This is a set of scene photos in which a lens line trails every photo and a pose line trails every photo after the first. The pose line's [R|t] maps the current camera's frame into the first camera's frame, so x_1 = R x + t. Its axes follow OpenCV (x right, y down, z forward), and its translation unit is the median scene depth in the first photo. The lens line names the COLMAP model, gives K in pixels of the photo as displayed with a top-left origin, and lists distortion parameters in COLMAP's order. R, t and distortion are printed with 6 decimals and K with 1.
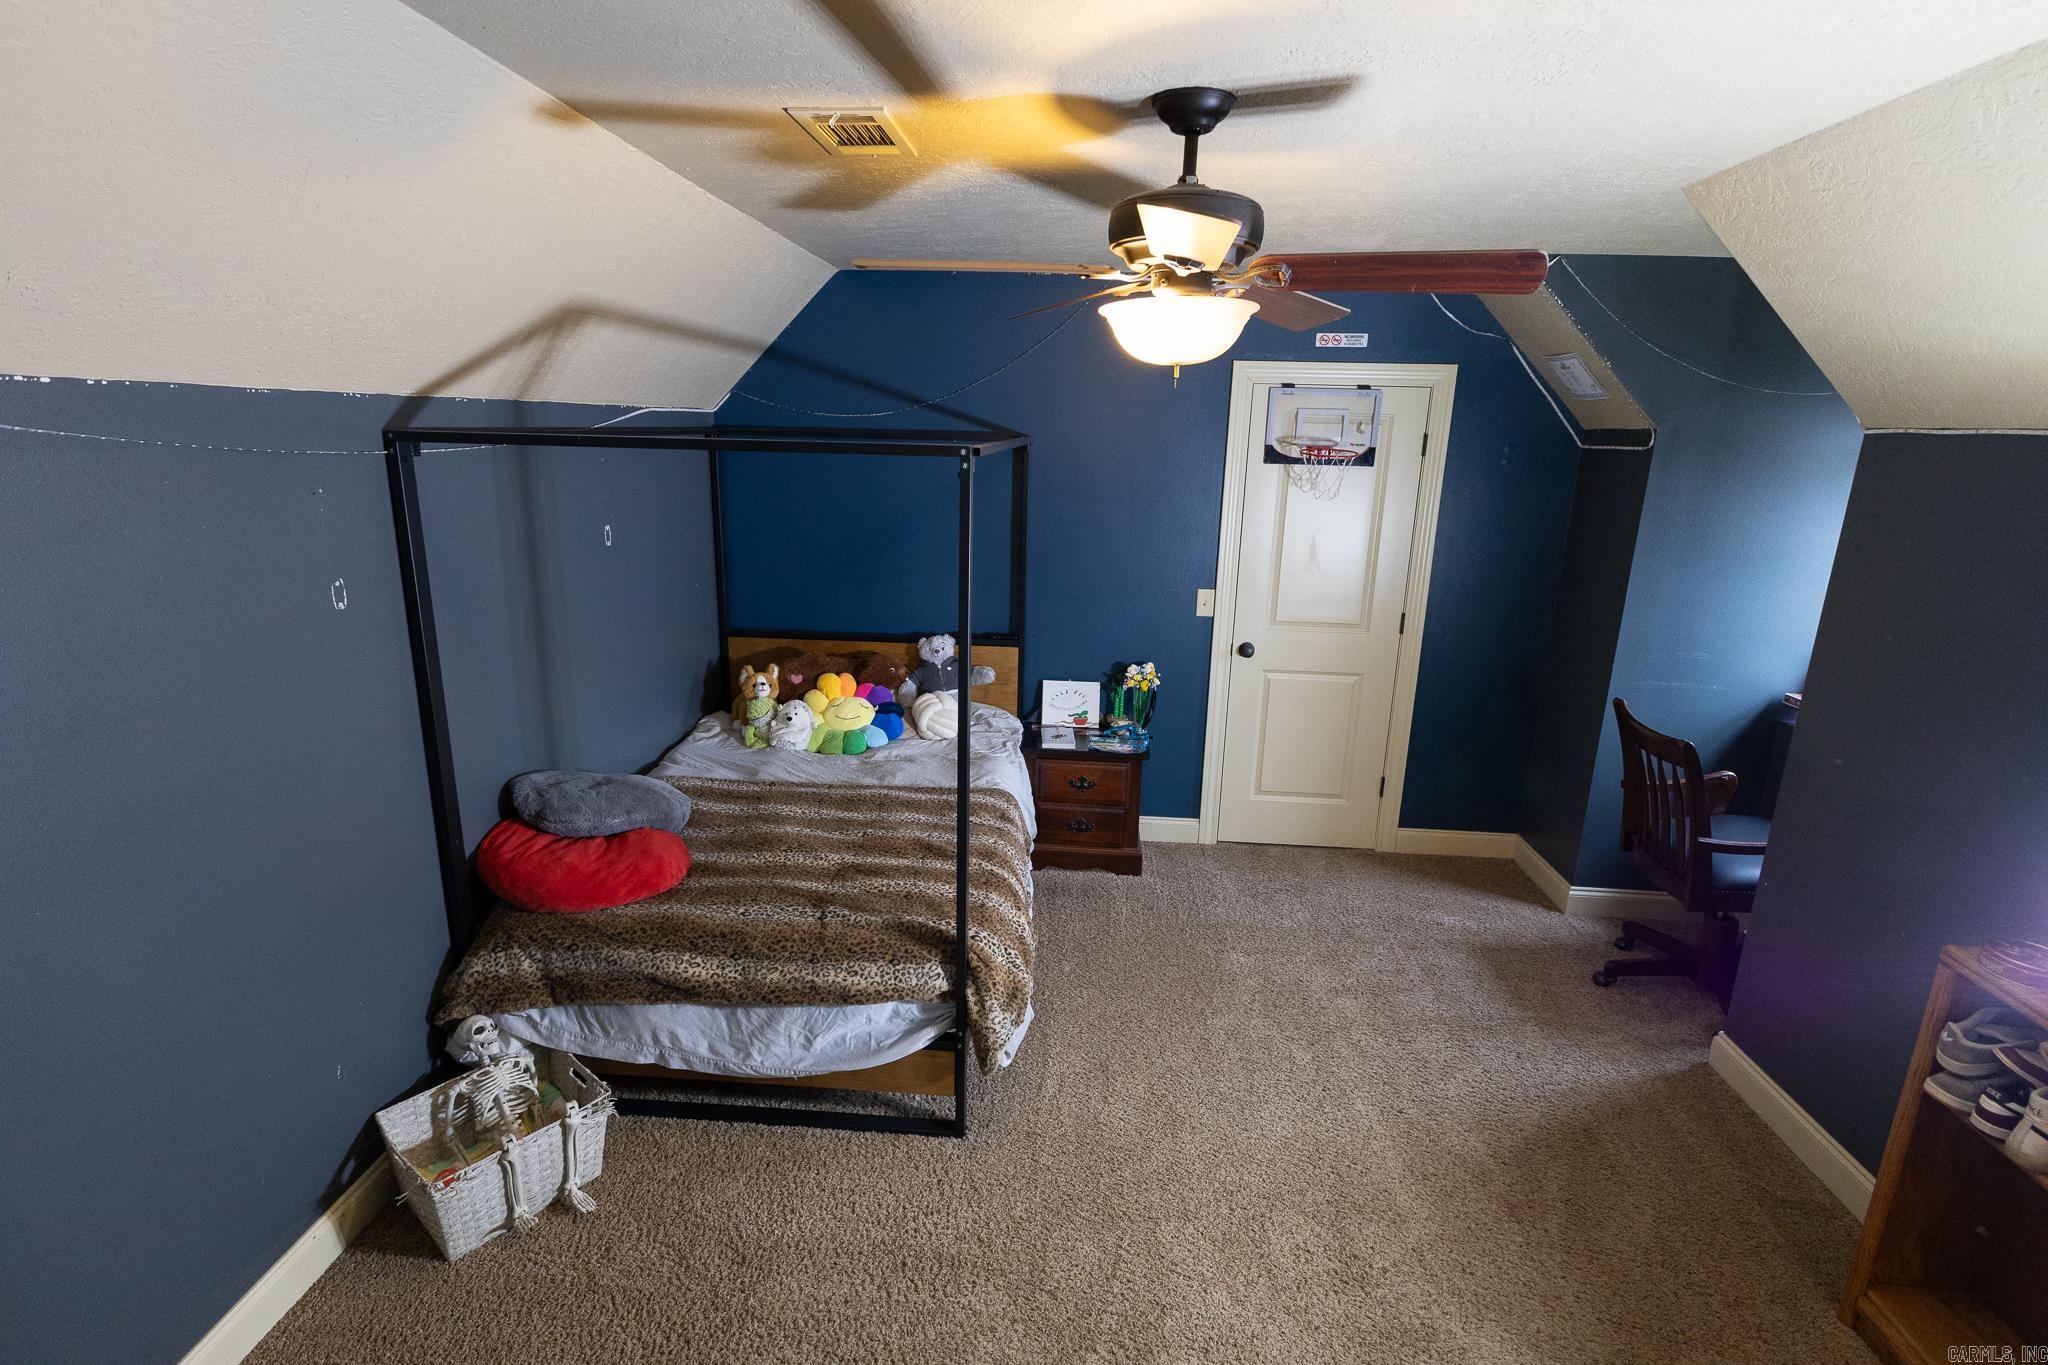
lens RADIAL K [[977.5, 0, 1024.0], [0, 977.5, 682.5], [0, 0, 1]] dist [0.016083, -0.009008]
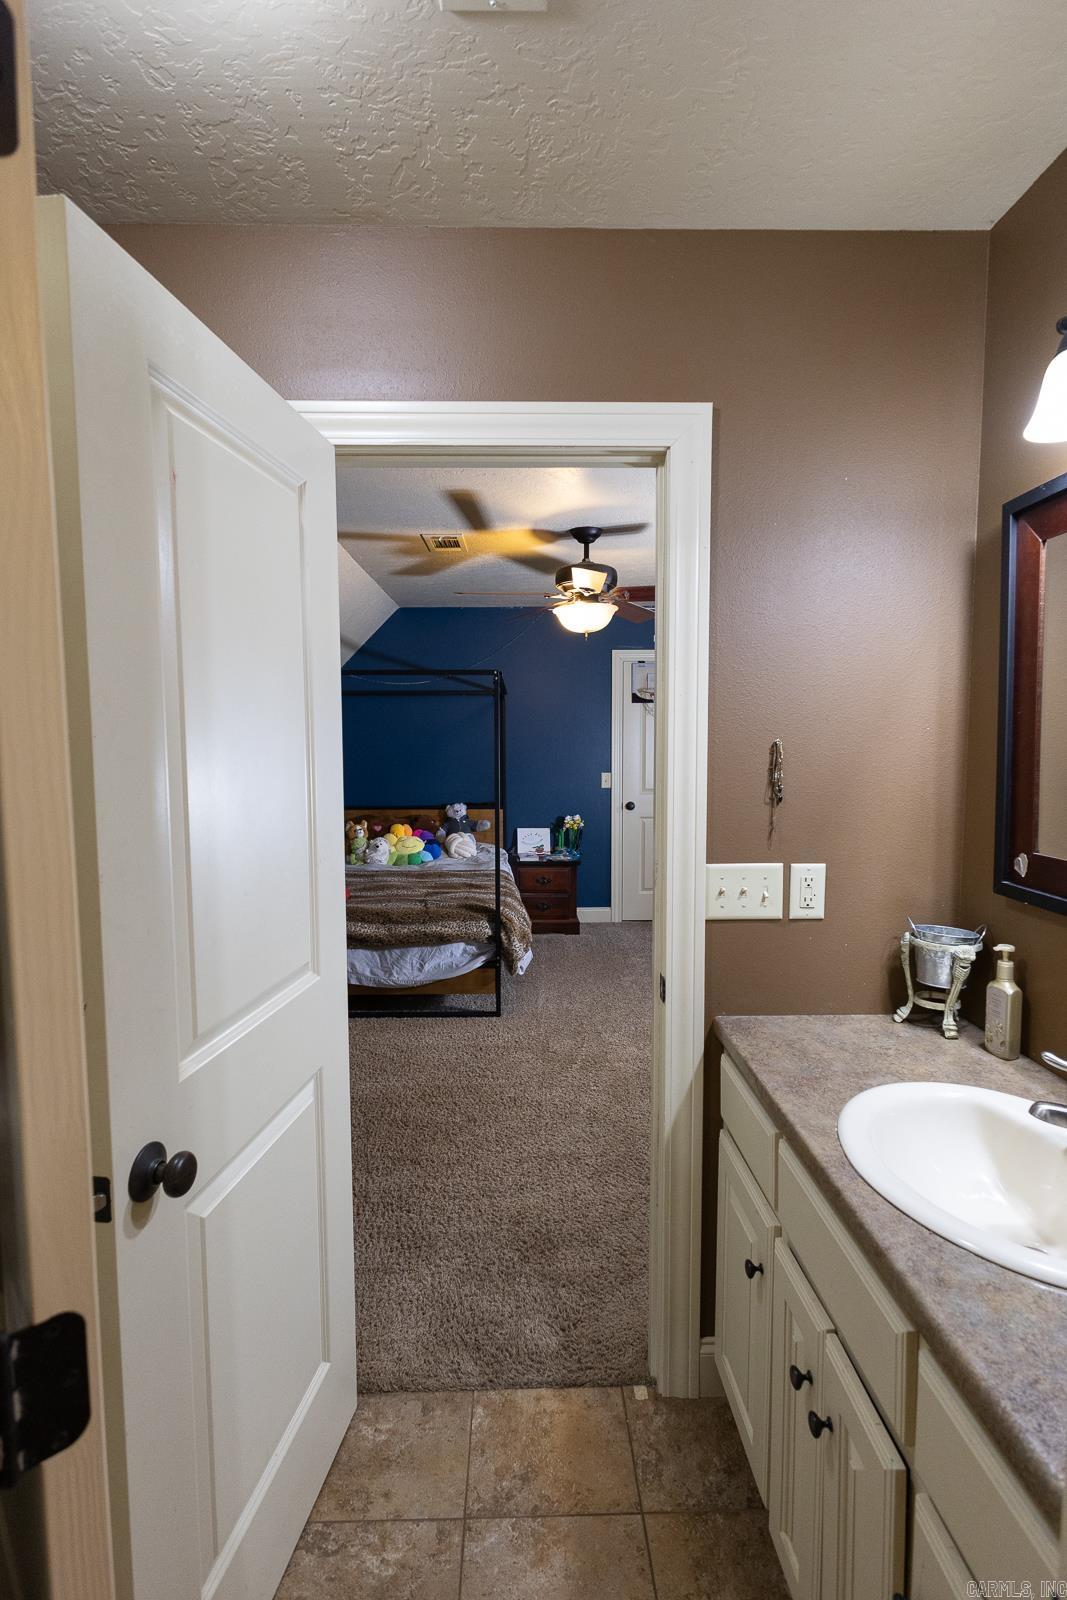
lens RADIAL K [[763.7, 0, 533.5], [0, 763.7, 800.0], [0, 0, 1]] dist [0.016083, -0.009008]
pose [[0.995535, -0.034477, 0.087874, -0.081110], [0.049201, 0.983983, -0.171339, 0.212910], [-0.080559, 0.174897, 0.981285, -0.406213]]
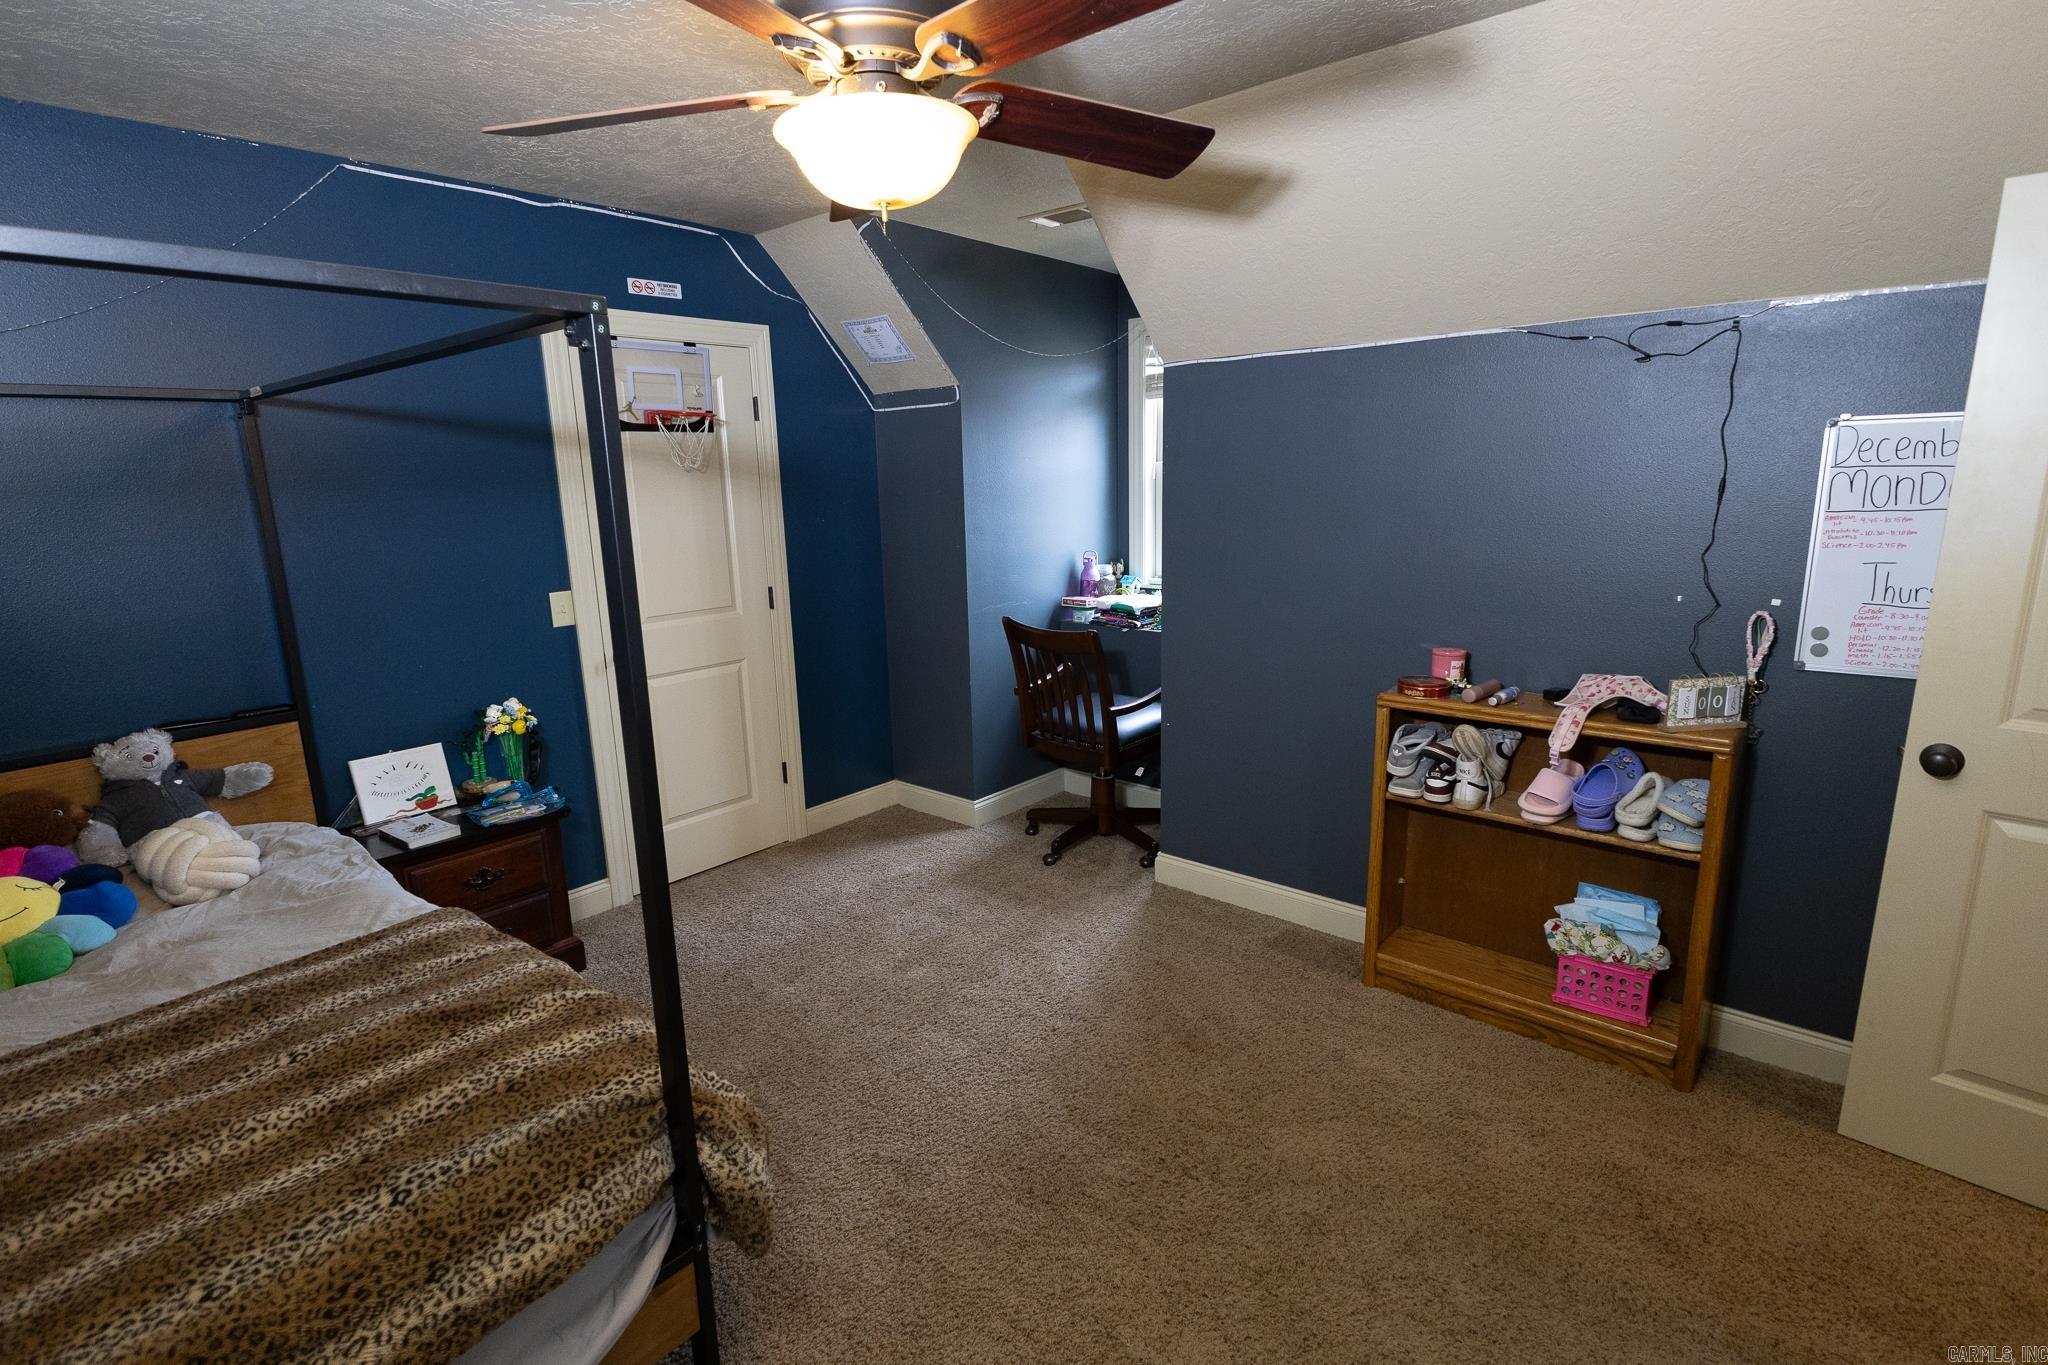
lens RADIAL K [[977.5, 0, 1024.0], [0, 977.5, 682.5], [0, 0, 1]] dist [0.016083, -0.009008]
pose [[0.594178, -0.210259, 0.776366, -0.251341], [0.243497, 0.966957, 0.075519, 0.008246], [-0.766591, 0.144171, 0.625742, 0.256453]]
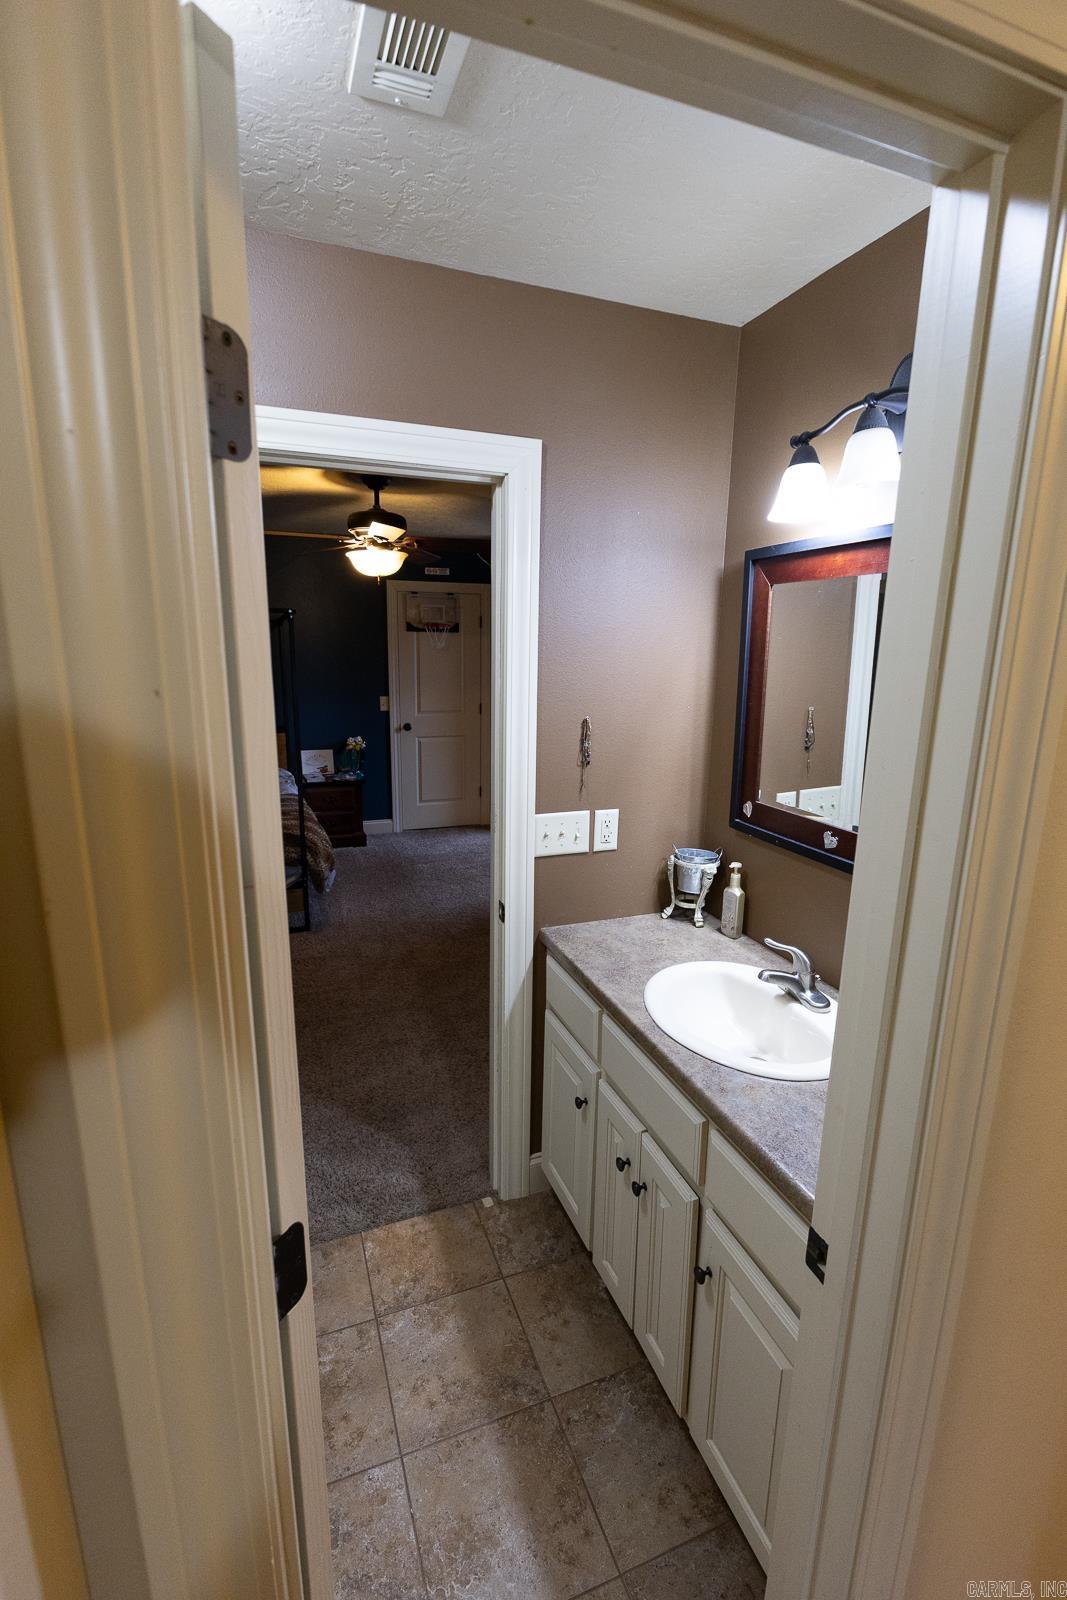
lens RADIAL K [[716.2, 0, 533.5], [0, 716.2, 800.0], [0, 0, 1]] dist [0.000460, 0.000051]
pose [[0.908281, -0.097622, 0.406811, -0.161006], [0.109631, 0.993953, -0.006252, 0.169986], [-0.403740, 0.050277, 0.913491, -0.459100]]
